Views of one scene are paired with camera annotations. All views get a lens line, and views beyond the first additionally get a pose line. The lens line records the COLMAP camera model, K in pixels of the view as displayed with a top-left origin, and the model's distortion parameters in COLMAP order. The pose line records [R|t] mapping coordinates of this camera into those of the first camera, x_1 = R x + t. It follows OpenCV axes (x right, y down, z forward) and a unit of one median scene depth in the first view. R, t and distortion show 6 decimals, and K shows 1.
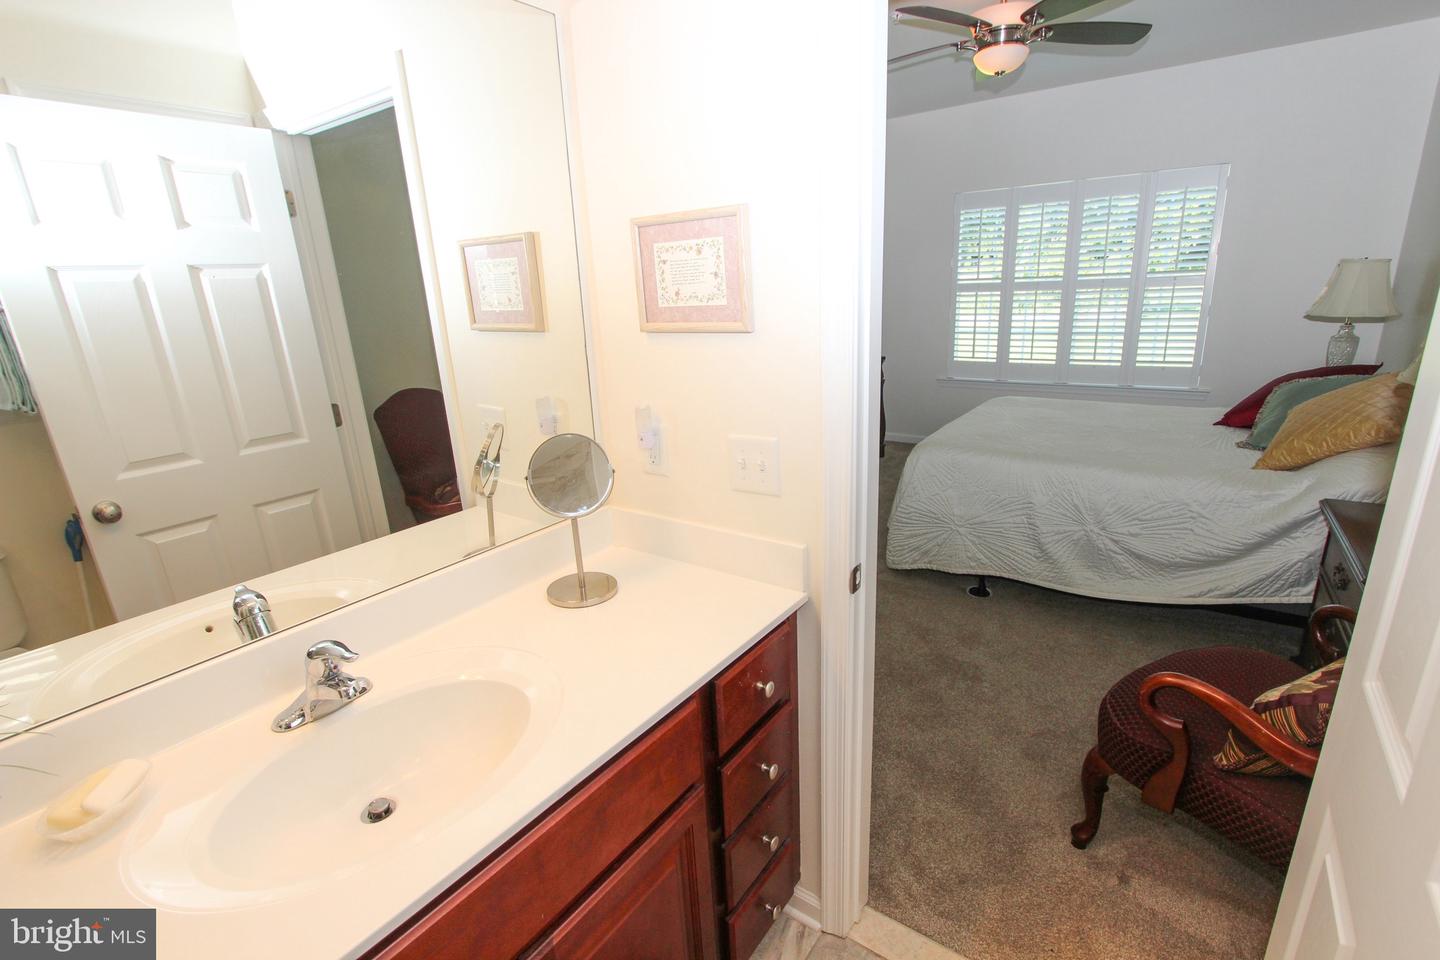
lens RADIAL K [[678.0, 0, 714.7], [0, 678.0, 479.2], [0, 0, 1]] dist [-0.017178, 0.001010]
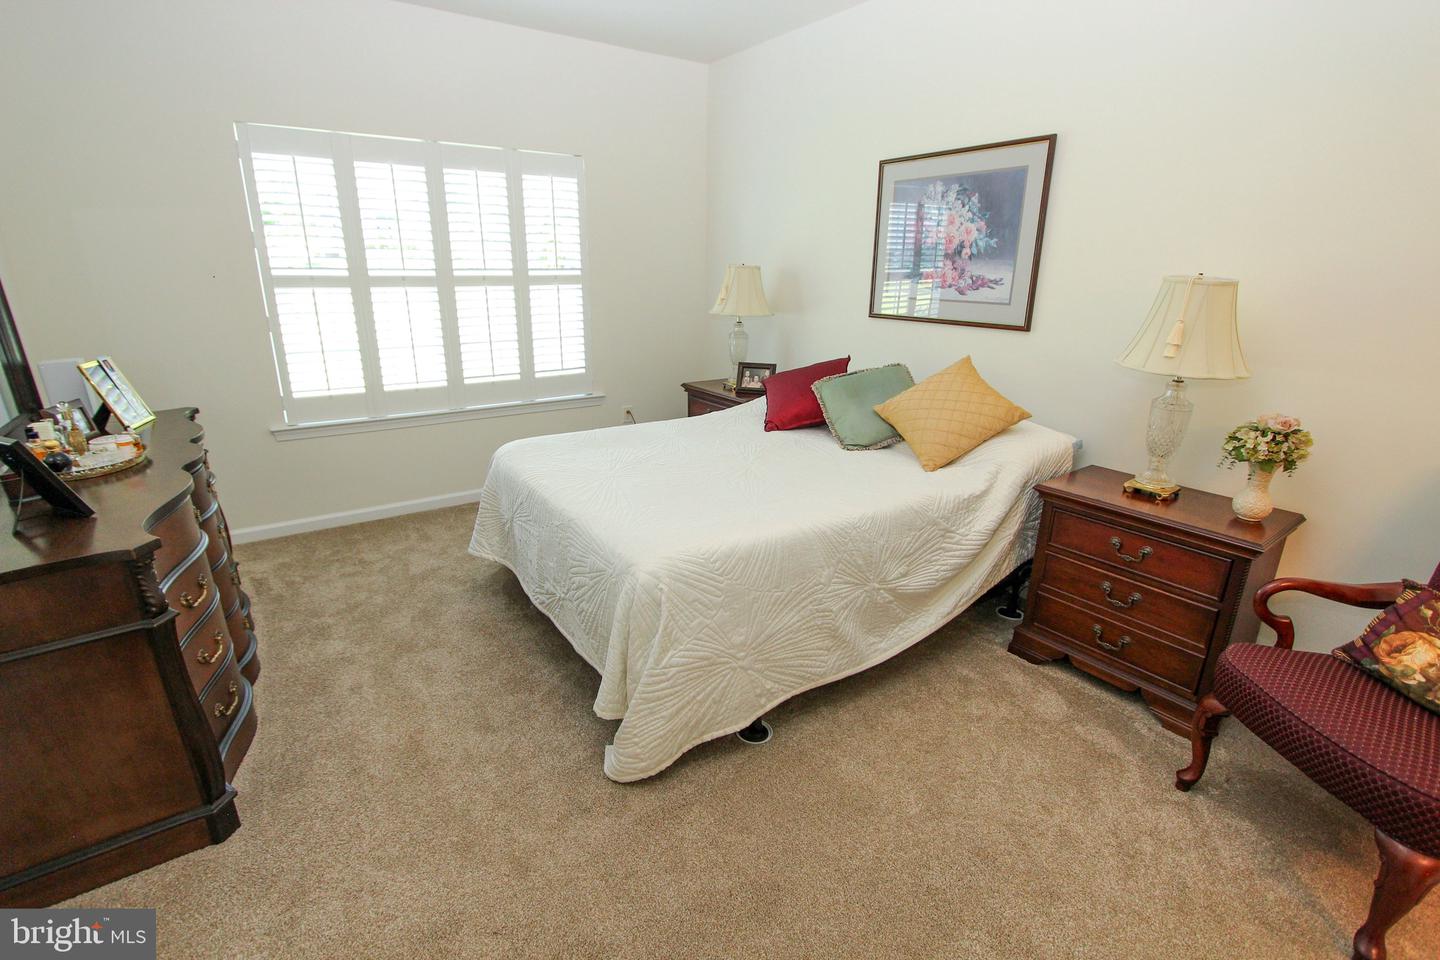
lens RADIAL K [[678.0, 0, 714.7], [0, 678.0, 479.2], [0, 0, 1]] dist [-0.017178, 0.001010]
pose [[0.330508, -0.241829, 0.912296, -0.178013], [0.241380, 0.956127, 0.166000, -0.194323], [-0.912415, 0.165346, 0.374380, 0.721719]]
